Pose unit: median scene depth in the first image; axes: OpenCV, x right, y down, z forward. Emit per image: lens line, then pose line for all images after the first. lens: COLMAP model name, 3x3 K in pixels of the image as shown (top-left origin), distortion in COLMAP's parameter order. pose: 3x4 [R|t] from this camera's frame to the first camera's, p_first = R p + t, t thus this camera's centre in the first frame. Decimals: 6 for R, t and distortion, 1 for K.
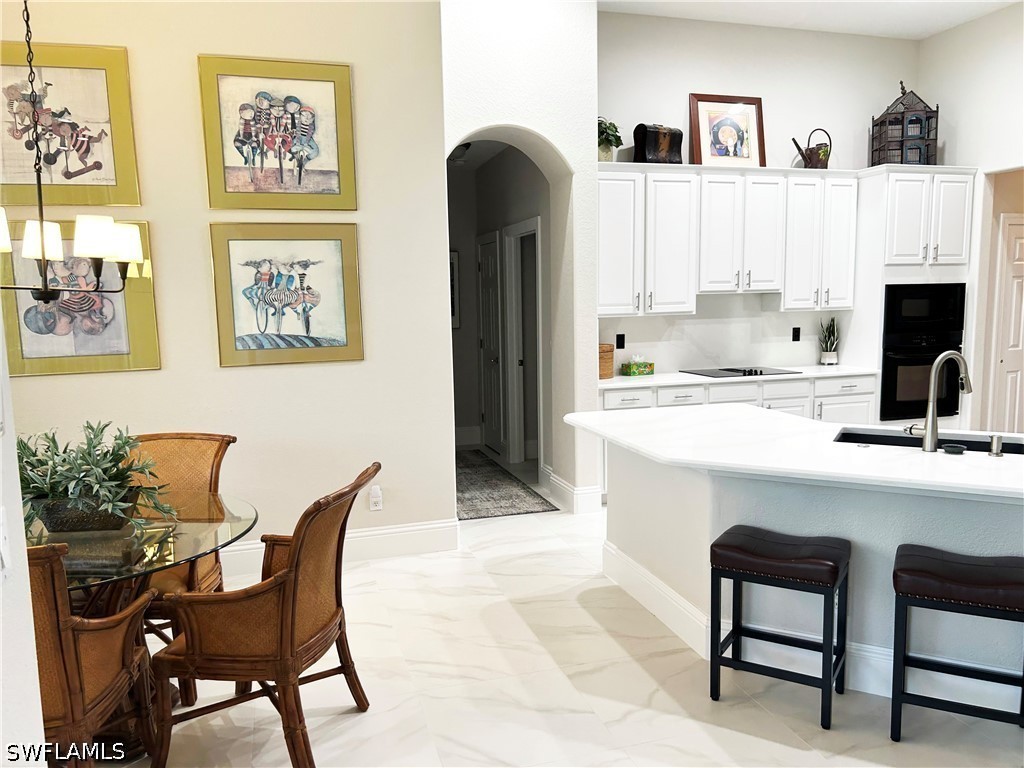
lens RADIAL K [[771.9, 0, 511.1], [0, 771.9, 397.6], [0, 0, 1]] dist [0.045458, -0.053588]
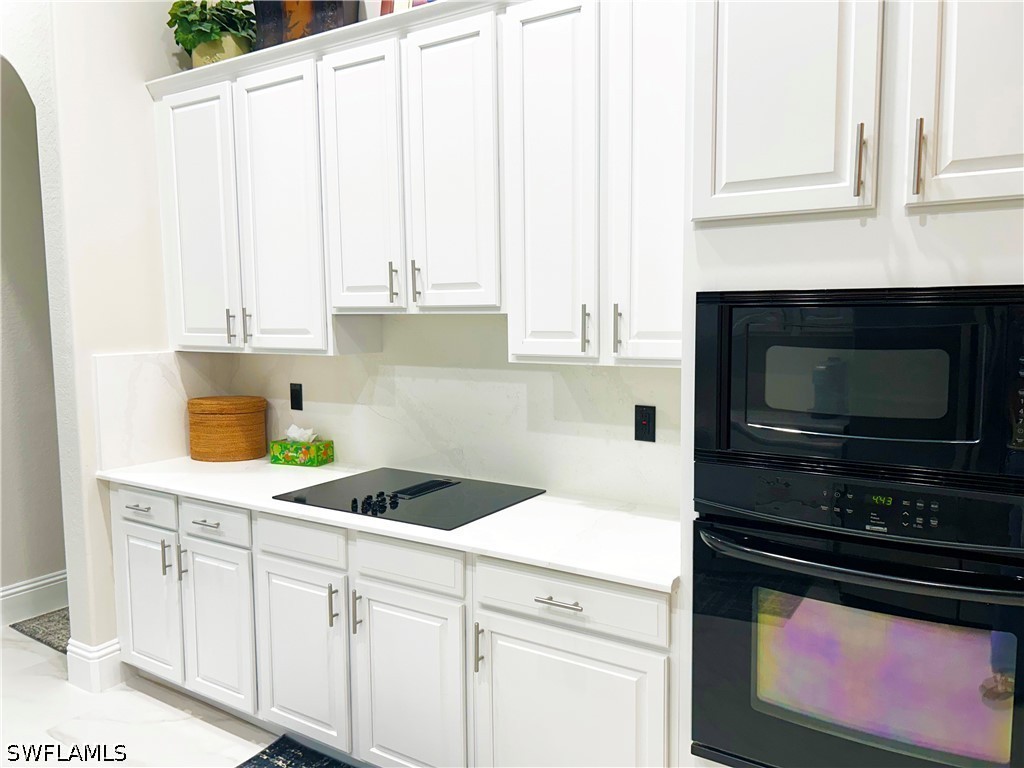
lens RADIAL K [[771.9, 0, 511.1], [0, 771.9, 397.6], [0, 0, 1]] dist [0.045458, -0.053588]
pose [[0.639093, 0.098446, -0.762803, 0.654130], [-0.101876, 0.993871, 0.042913, -0.110657], [0.762353, 0.050286, 0.645205, 0.755272]]
